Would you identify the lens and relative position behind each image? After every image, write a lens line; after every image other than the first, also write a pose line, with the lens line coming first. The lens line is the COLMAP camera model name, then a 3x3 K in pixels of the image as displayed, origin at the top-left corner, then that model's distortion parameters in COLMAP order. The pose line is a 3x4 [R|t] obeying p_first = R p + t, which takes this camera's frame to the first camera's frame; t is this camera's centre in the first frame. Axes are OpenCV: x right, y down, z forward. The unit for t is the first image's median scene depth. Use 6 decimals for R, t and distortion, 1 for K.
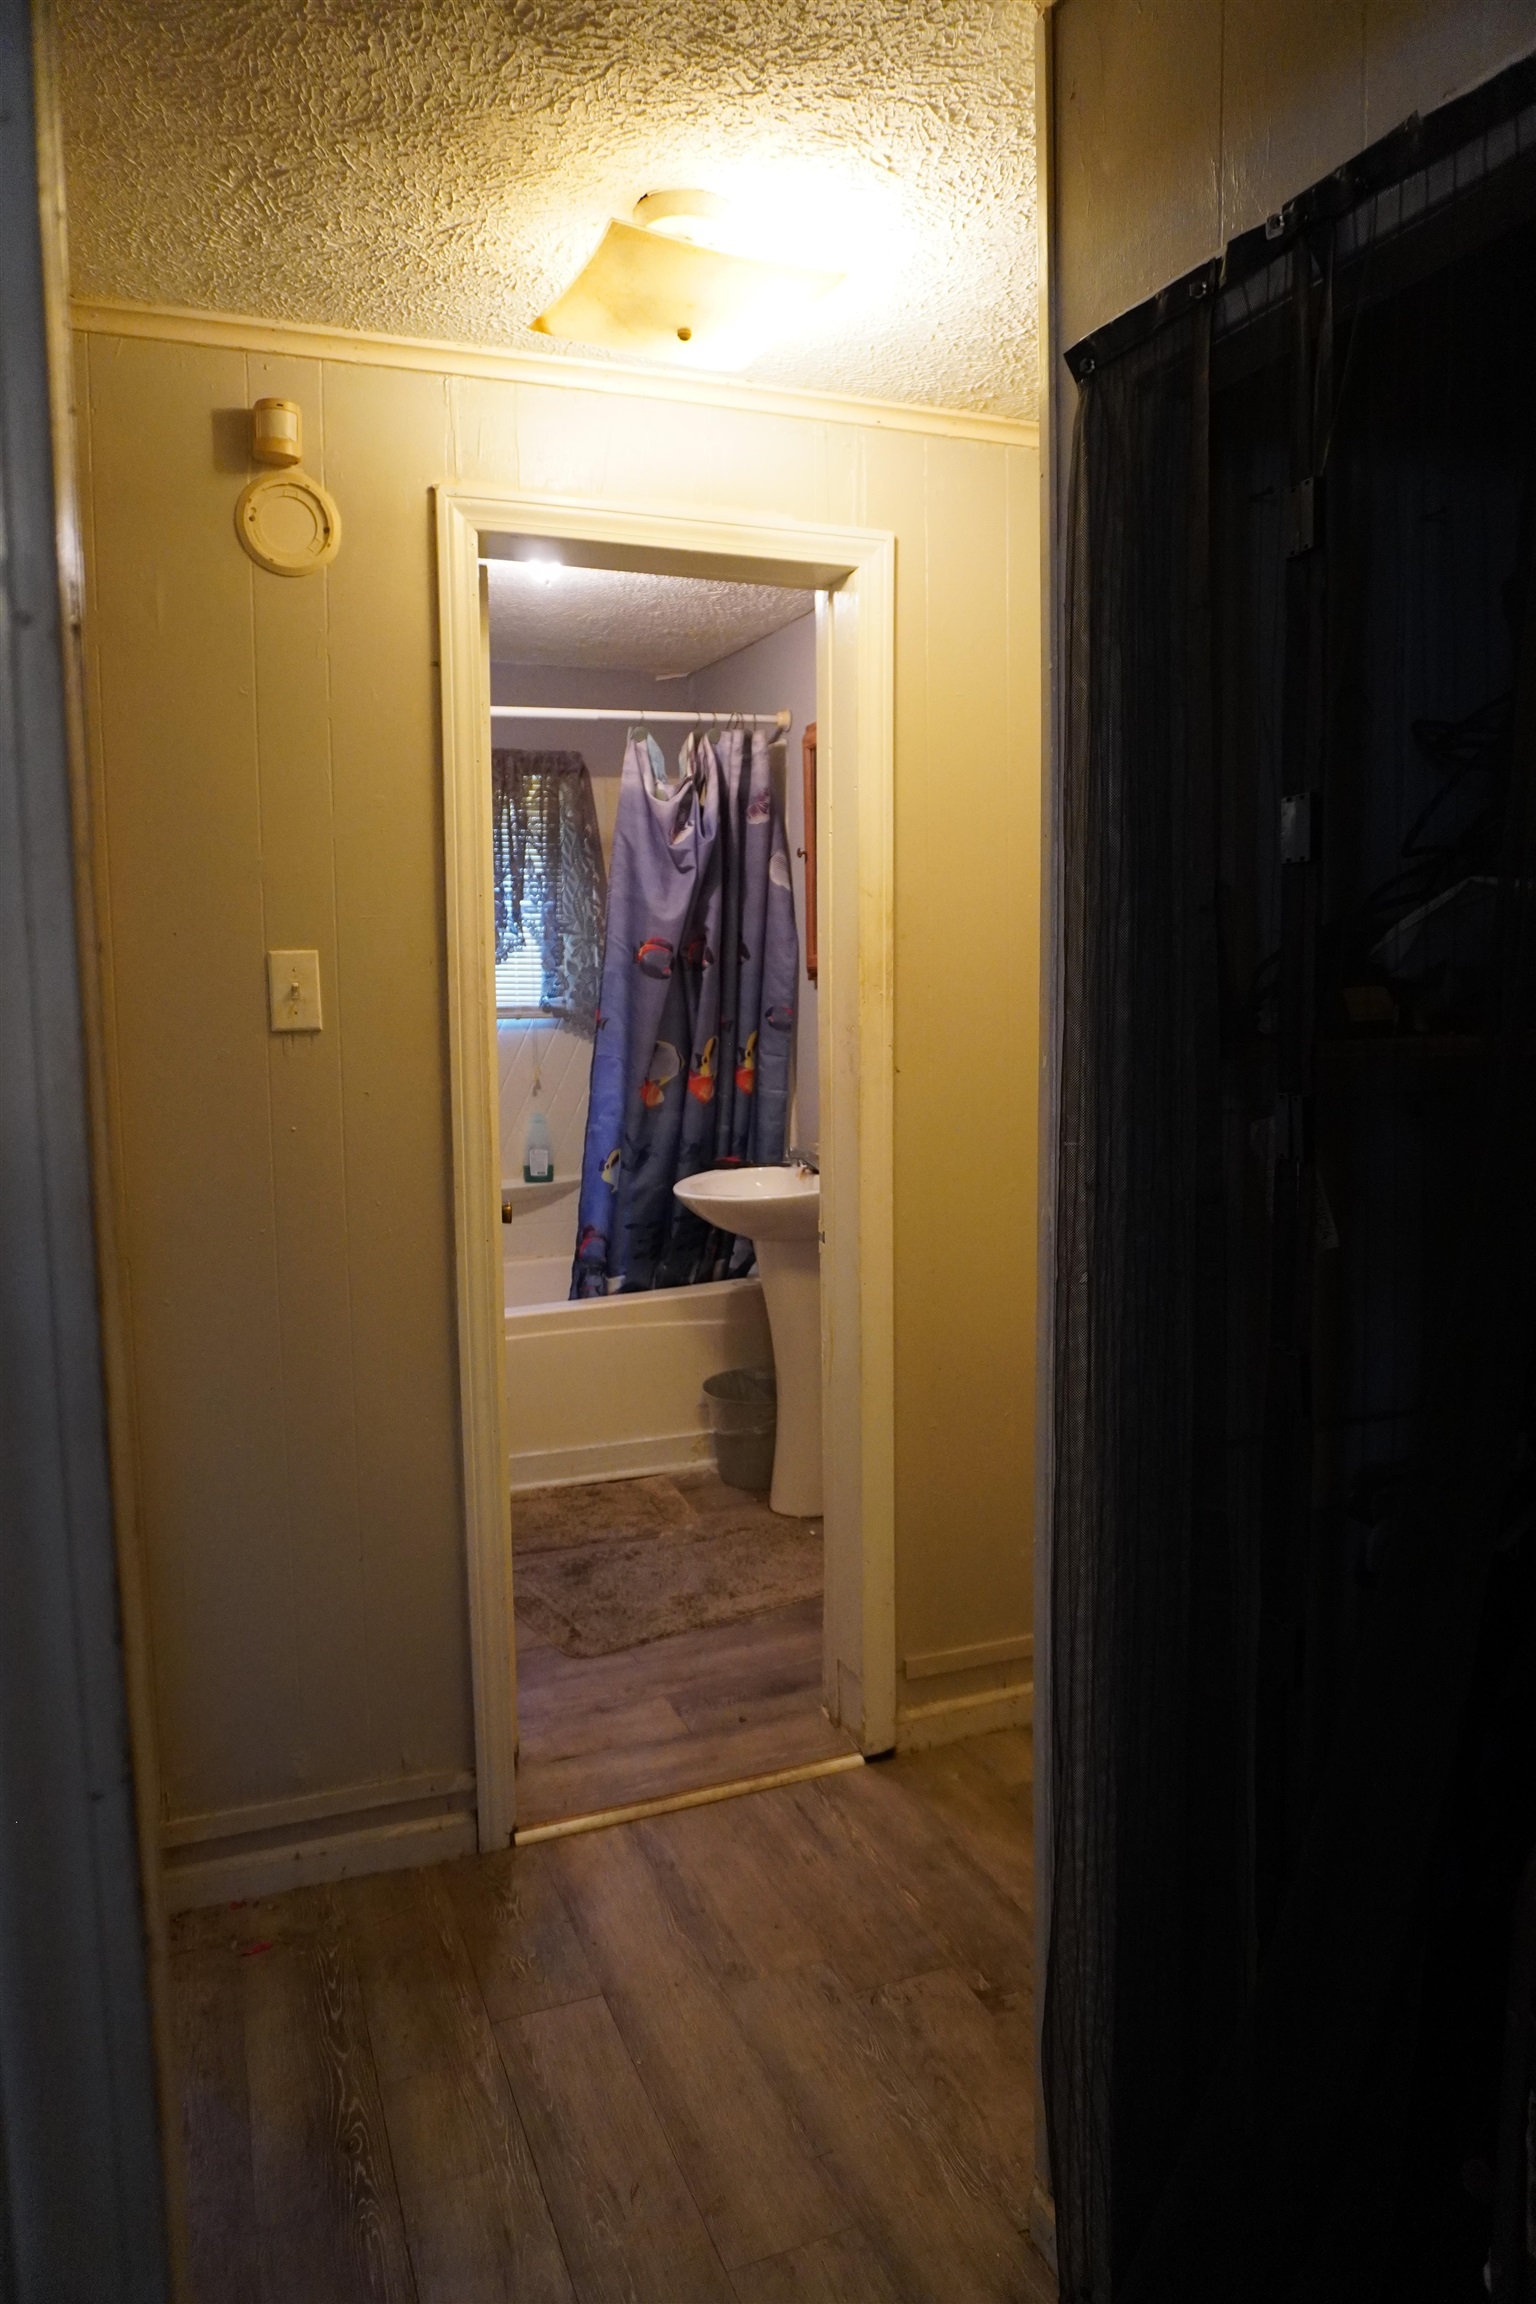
lens RADIAL K [[1538.1, 0, 768.0], [0, 1538.1, 1152.0], [0, 0, 1]] dist [-0.050949, 0.037078]
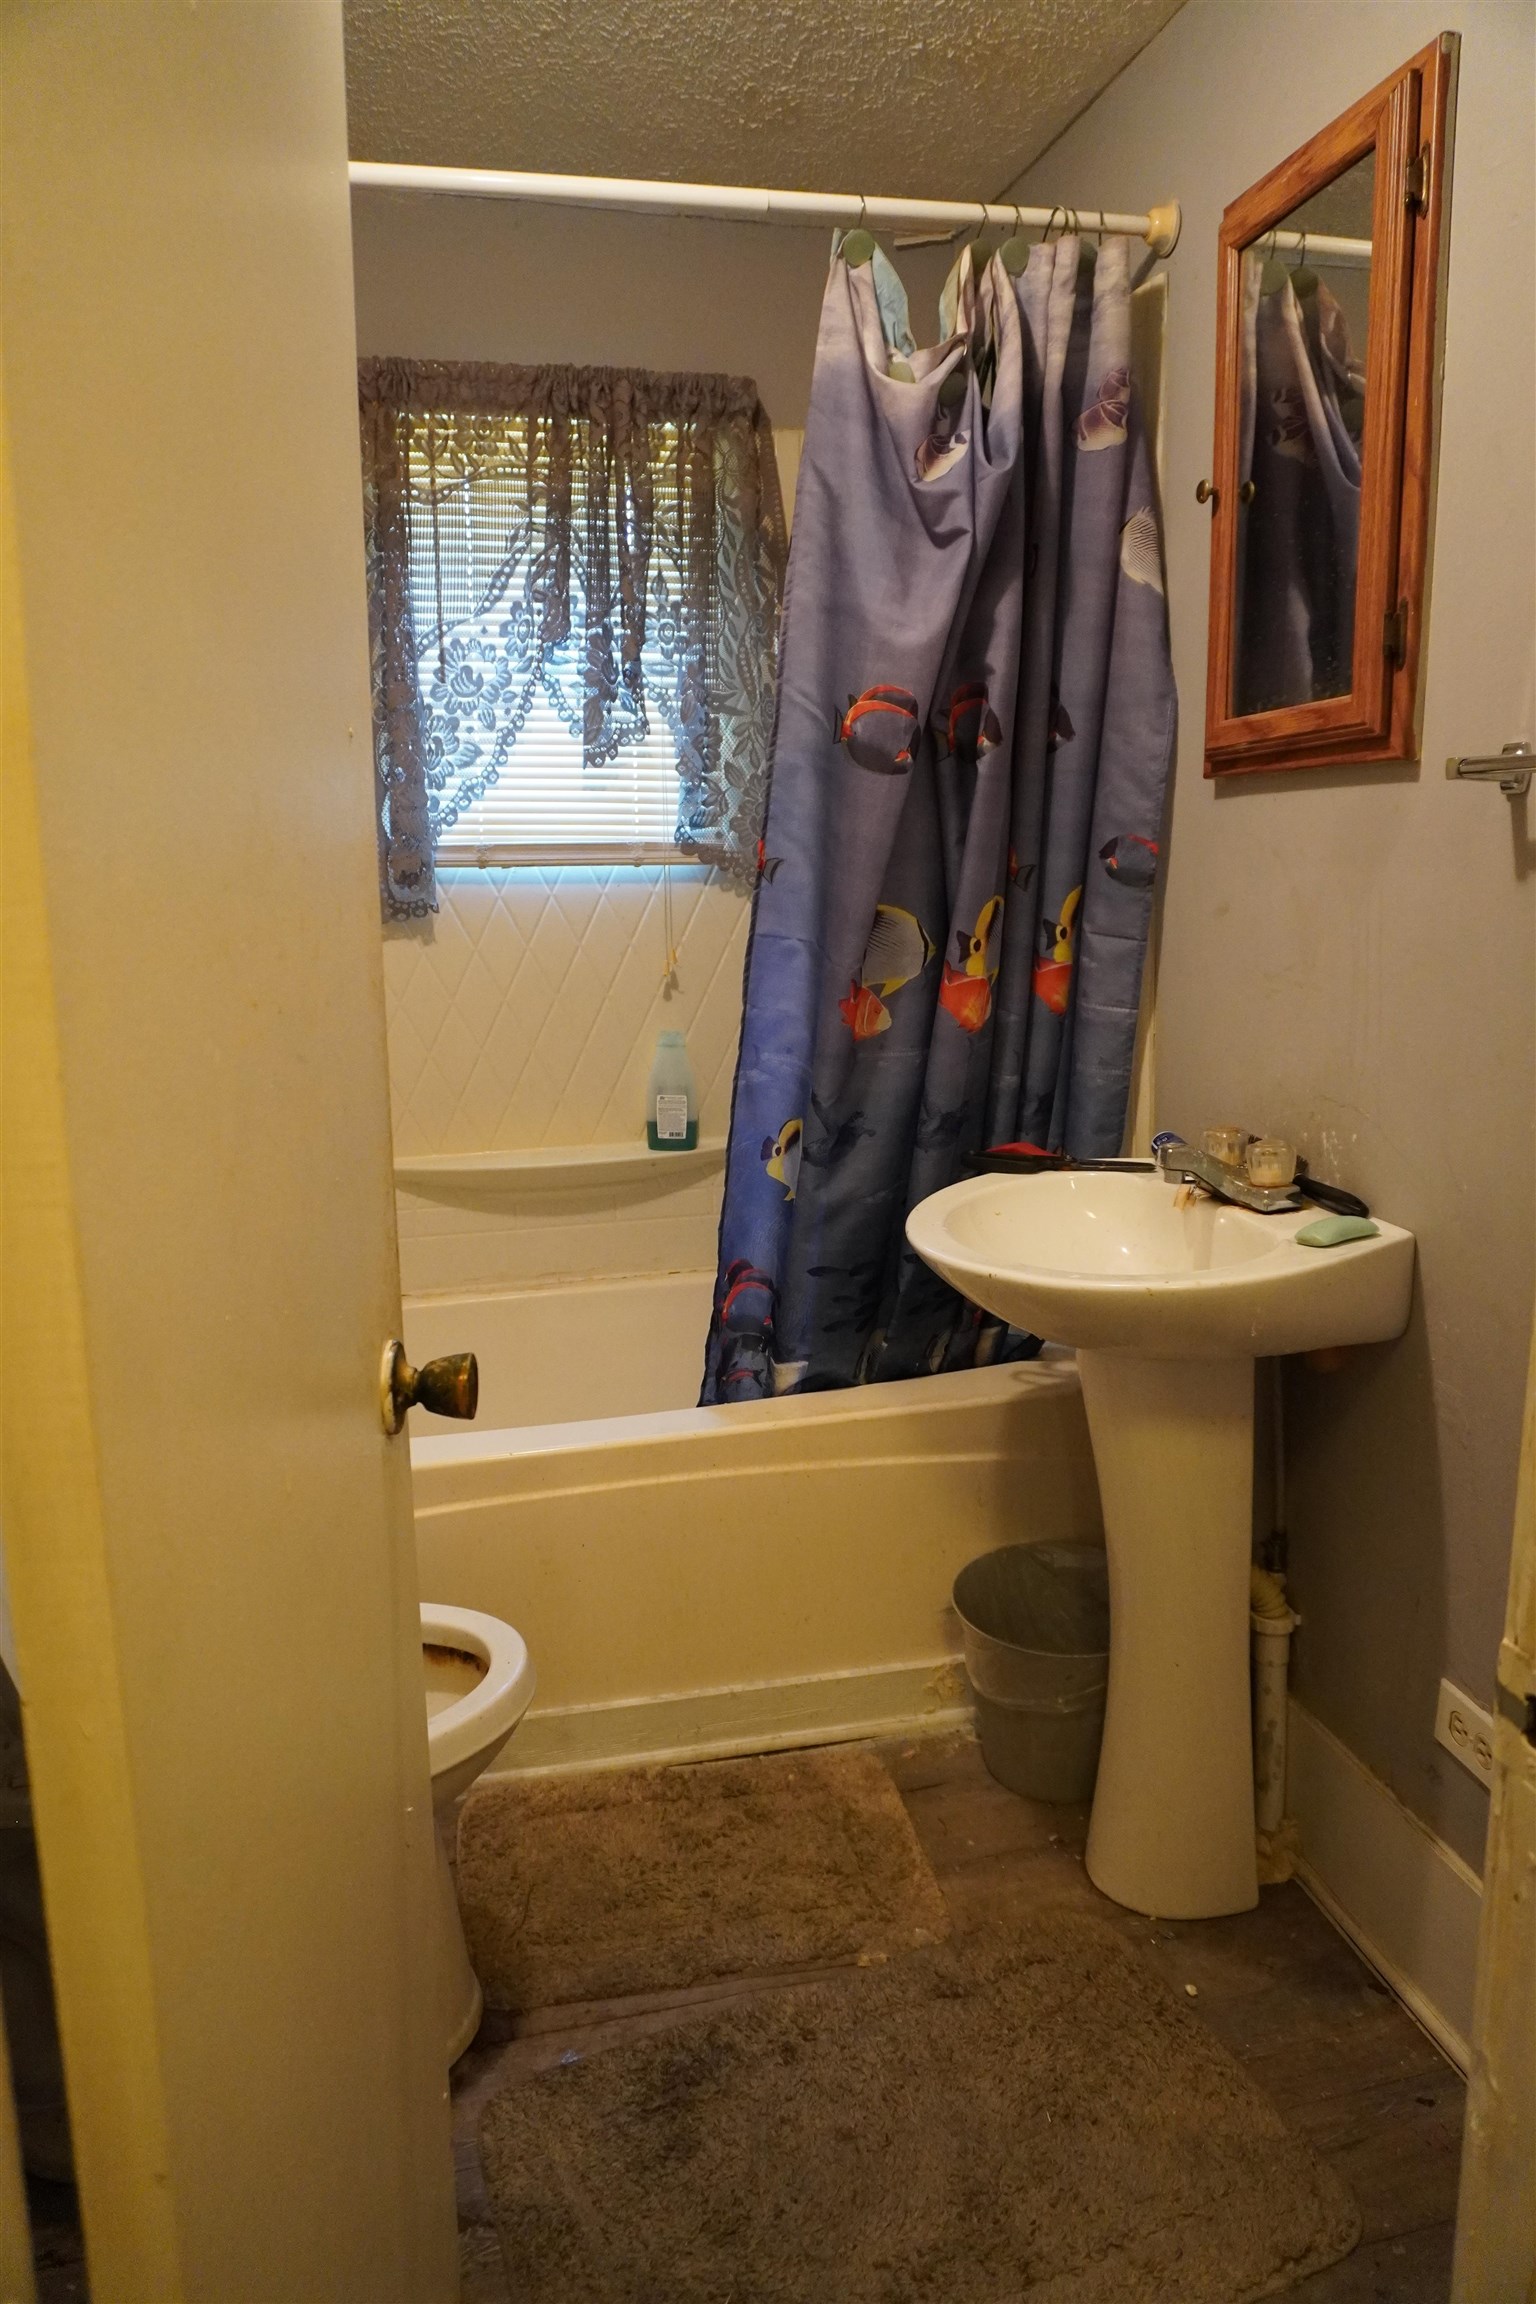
lens RADIAL K [[1538.1, 0, 768.0], [0, 1538.1, 1152.0], [0, 0, 1]] dist [-0.050949, 0.037078]
pose [[0.989406, 0.030459, -0.141943, -0.034982], [-0.018524, 0.996238, 0.084659, -0.033989], [0.143988, -0.081133, 0.986248, 0.497594]]
